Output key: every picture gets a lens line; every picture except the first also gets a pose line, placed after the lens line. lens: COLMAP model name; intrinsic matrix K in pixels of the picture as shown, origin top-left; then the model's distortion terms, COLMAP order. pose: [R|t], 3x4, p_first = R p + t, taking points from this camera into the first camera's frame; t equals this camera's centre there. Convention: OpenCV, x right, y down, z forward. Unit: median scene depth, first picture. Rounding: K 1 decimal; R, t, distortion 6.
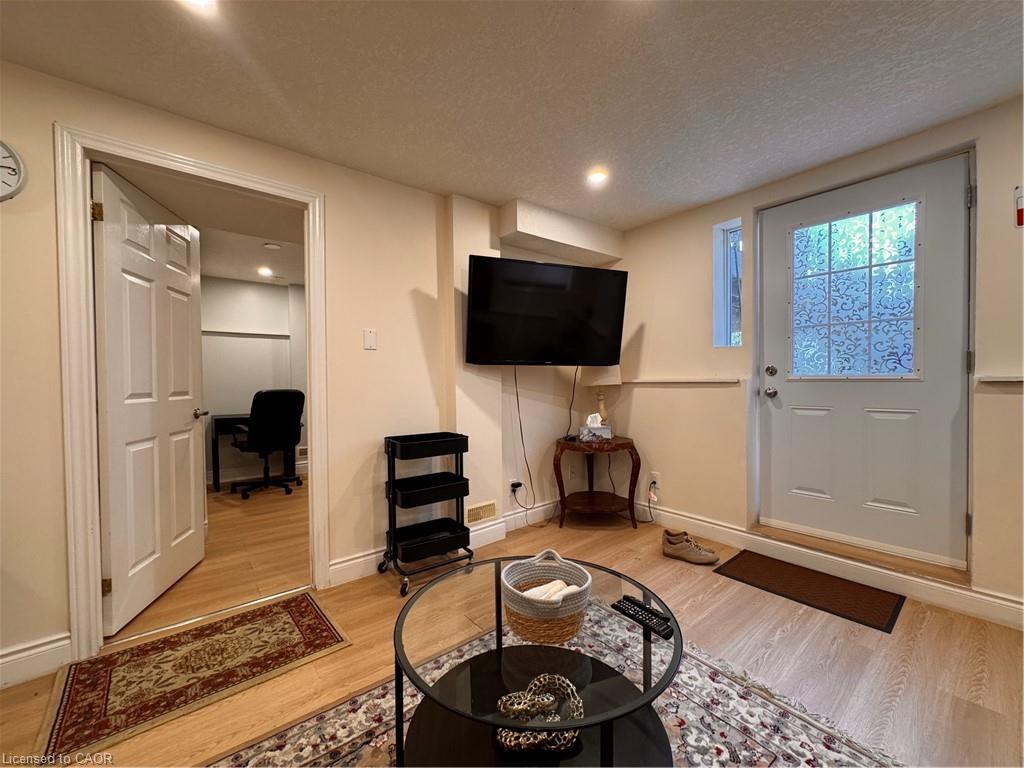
lens RADIAL K [[409.3, 0, 509.1], [0, 409.3, 385.3], [0, 0, 1]] dist [-0.004186, 0.000193]
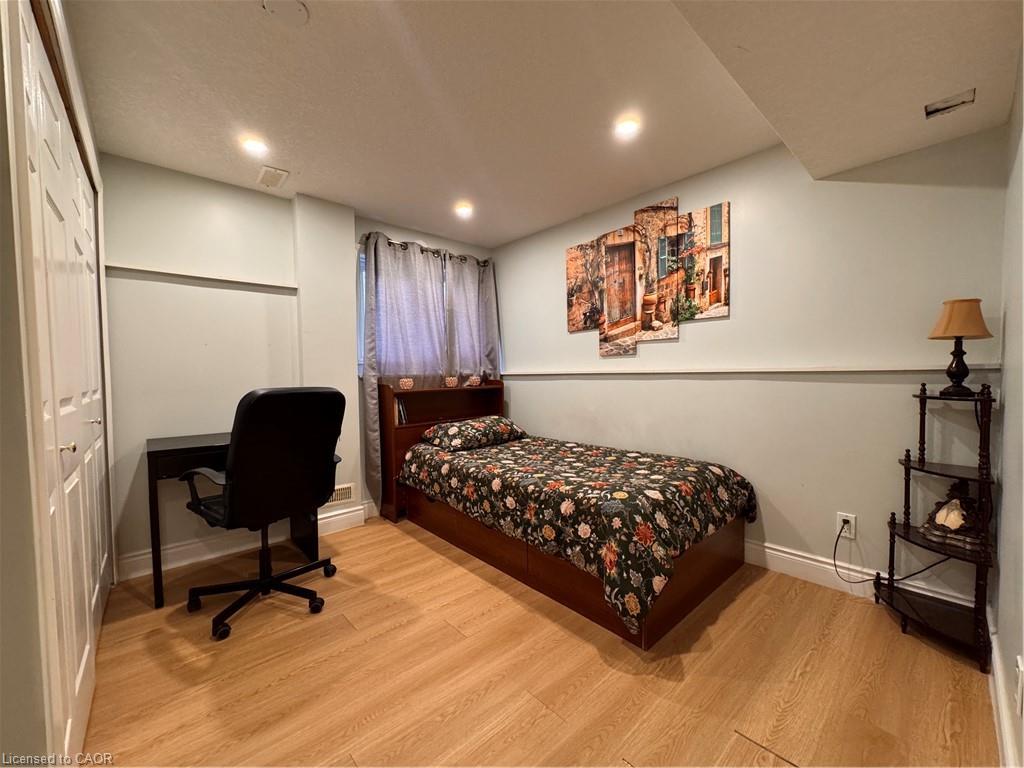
lens RADIAL K [[409.3, 0, 517.2], [0, 409.3, 386.2], [0, 0, 1]] dist [-0.004186, 0.000193]
pose [[0.997851, -0.002074, 0.065489, -0.314432], [0.000356, 0.999656, 0.026244, -0.004275], [-0.065521, -0.026164, 0.997508, 0.484735]]
